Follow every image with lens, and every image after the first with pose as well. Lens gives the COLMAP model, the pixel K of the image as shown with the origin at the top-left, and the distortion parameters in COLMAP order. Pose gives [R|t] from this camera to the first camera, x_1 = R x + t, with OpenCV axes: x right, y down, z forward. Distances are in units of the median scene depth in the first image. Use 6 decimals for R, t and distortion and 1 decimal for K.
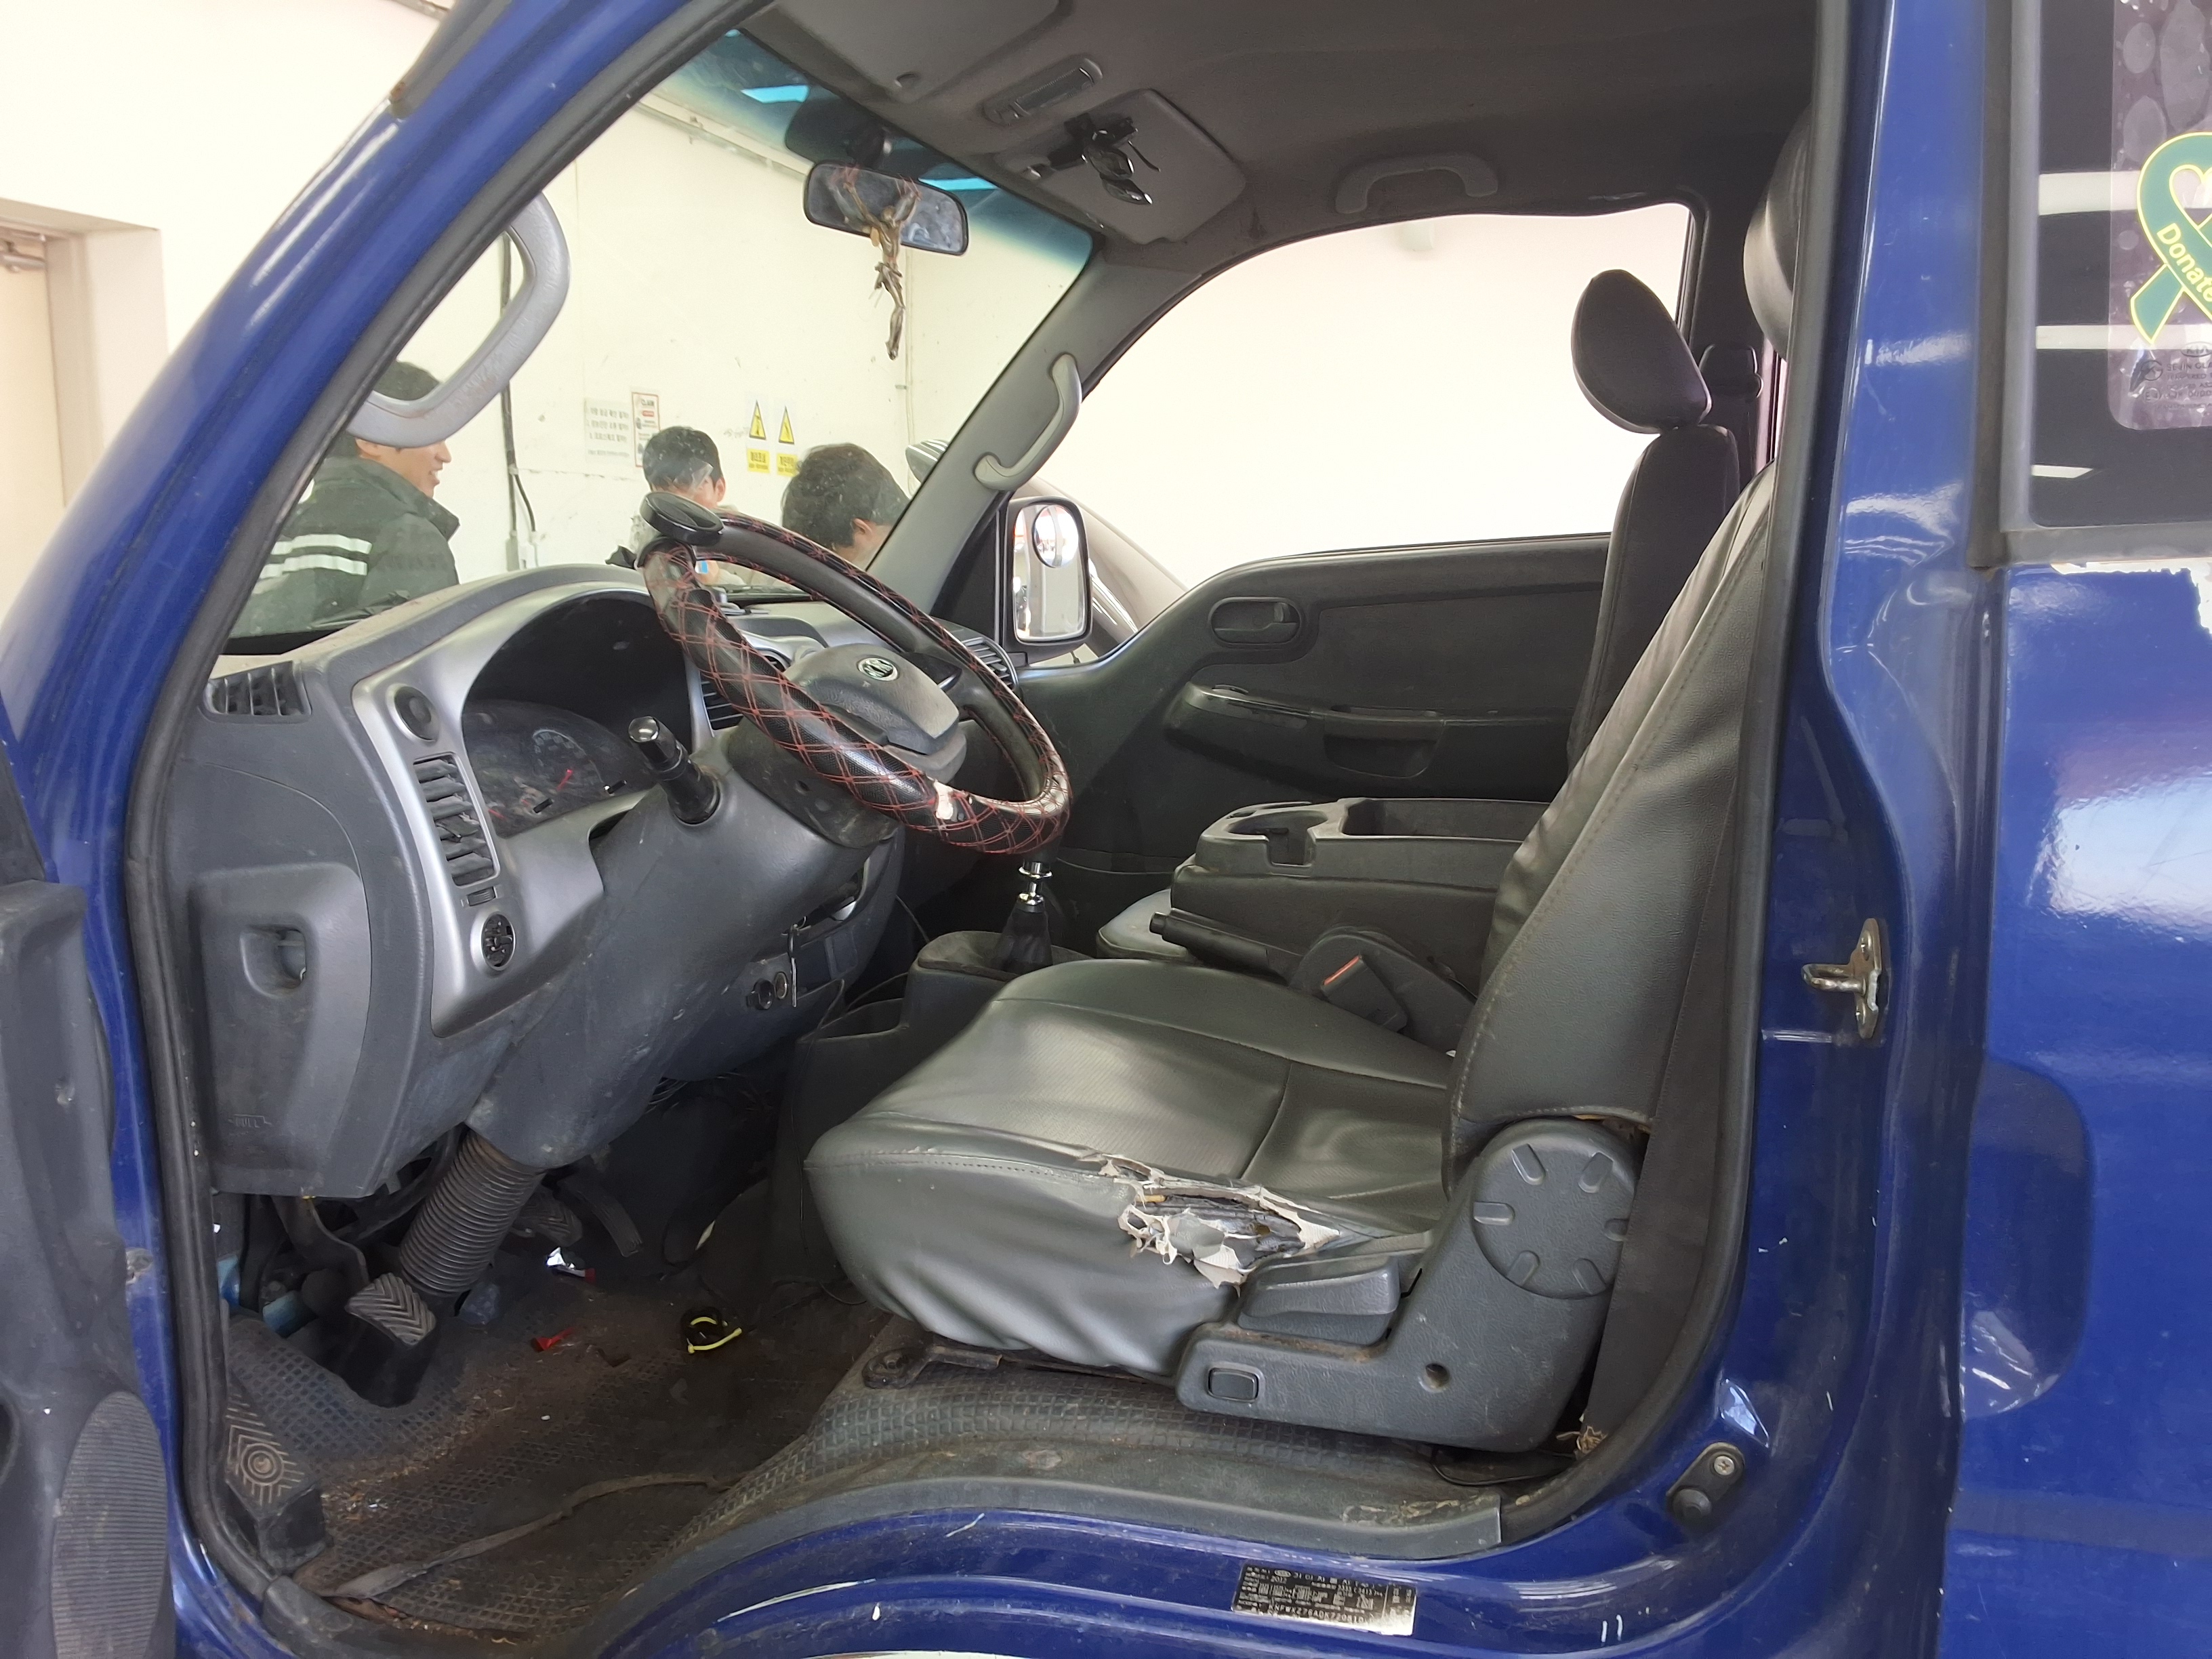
lens RADIAL K [[1782.0, 0, 1113.0], [0, 1782.0, 829.0], [0, 0, 1]] dist [0.115614, -0.180710]
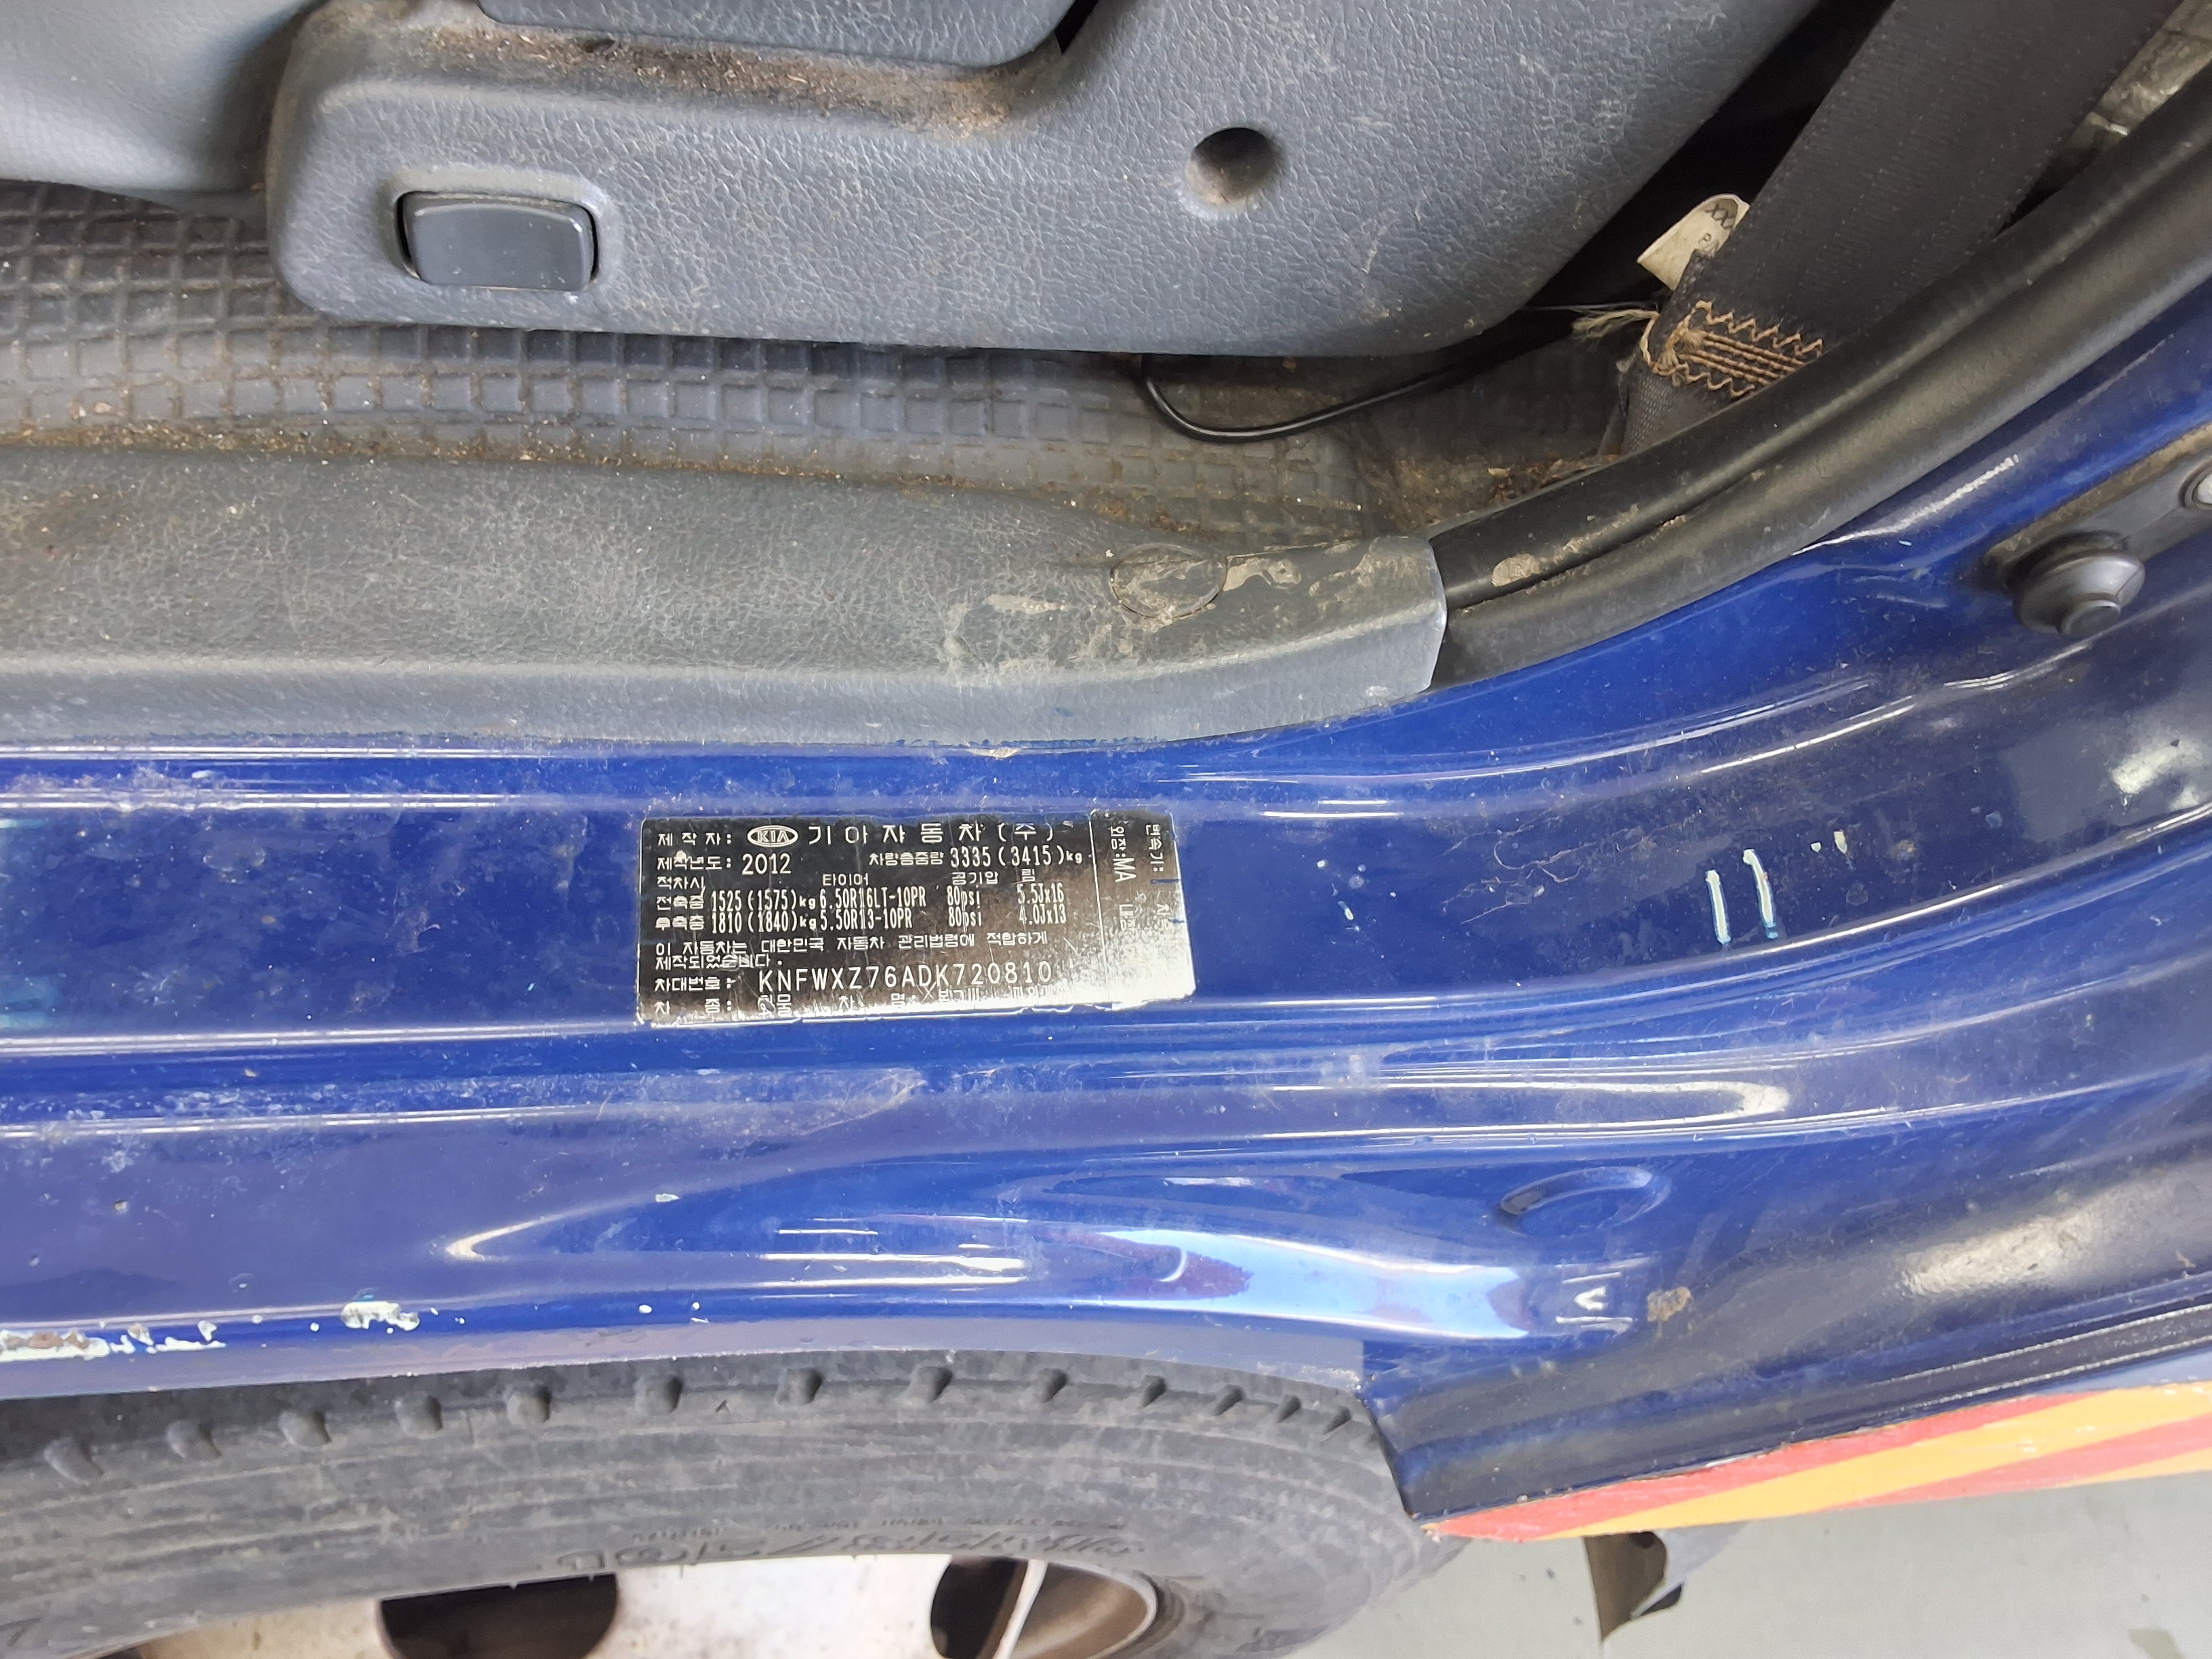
lens RADIAL K [[1782.0, 0, 1113.0], [0, 1782.0, 829.0], [0, 0, 1]] dist [0.115614, -0.180710]
pose [[0.916958, -0.223632, 0.330421, 0.043172], [-0.097980, 0.676580, 0.729821, 0.167569], [-0.386767, -0.701590, 0.598484, 0.764969]]
